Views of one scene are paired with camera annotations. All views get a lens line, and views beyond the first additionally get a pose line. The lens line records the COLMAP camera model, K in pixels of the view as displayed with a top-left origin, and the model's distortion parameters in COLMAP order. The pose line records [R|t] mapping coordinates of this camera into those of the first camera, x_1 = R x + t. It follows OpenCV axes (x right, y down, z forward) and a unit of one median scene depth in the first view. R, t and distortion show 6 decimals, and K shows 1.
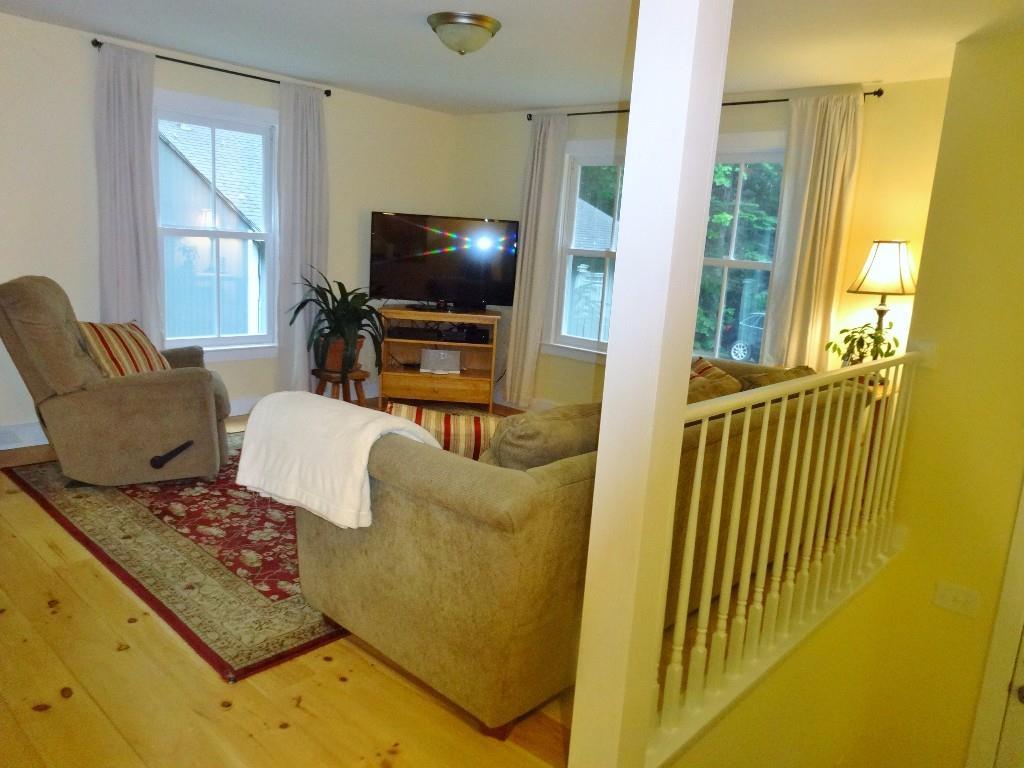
lens RADIAL K [[742.2, 0, 512.1], [0, 742.2, 382.7], [0, 0, 1]] dist [-0.015286, -0.002944]
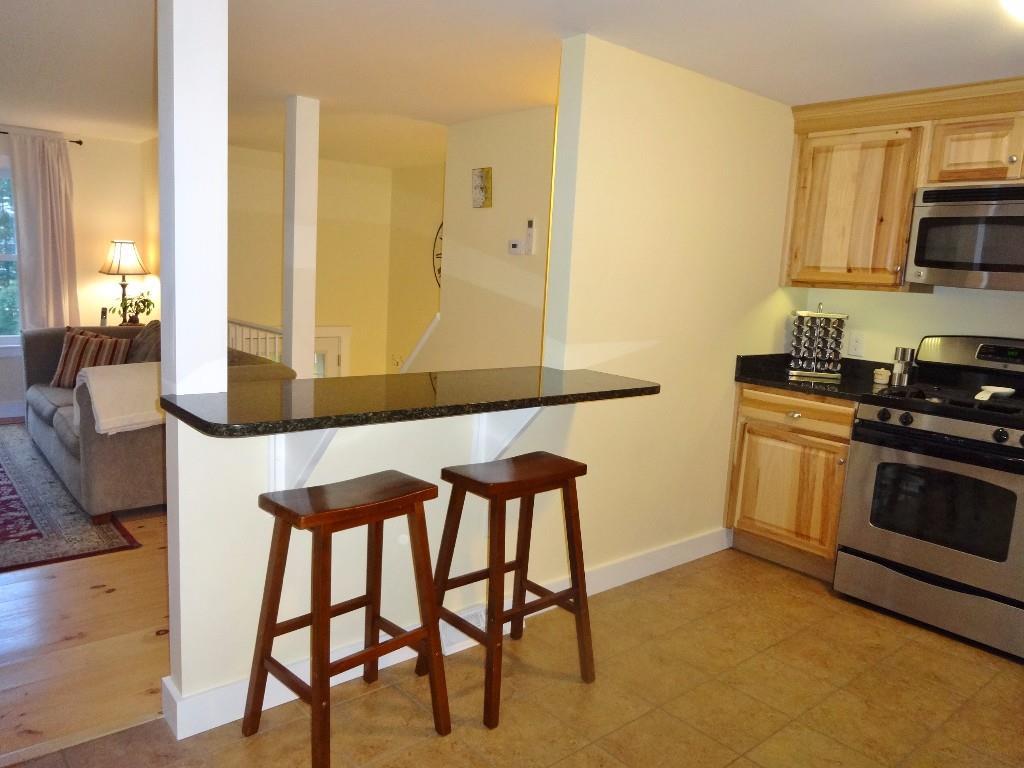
lens RADIAL K [[742.2, 0, 512.2], [0, 742.2, 388.0], [0, 0, 1]] dist [-0.015286, -0.002944]
pose [[0.097167, -0.206773, 0.973552, -1.416537], [0.134568, 0.971928, 0.192997, -0.101977], [-0.986129, 0.112256, 0.122264, -0.019267]]
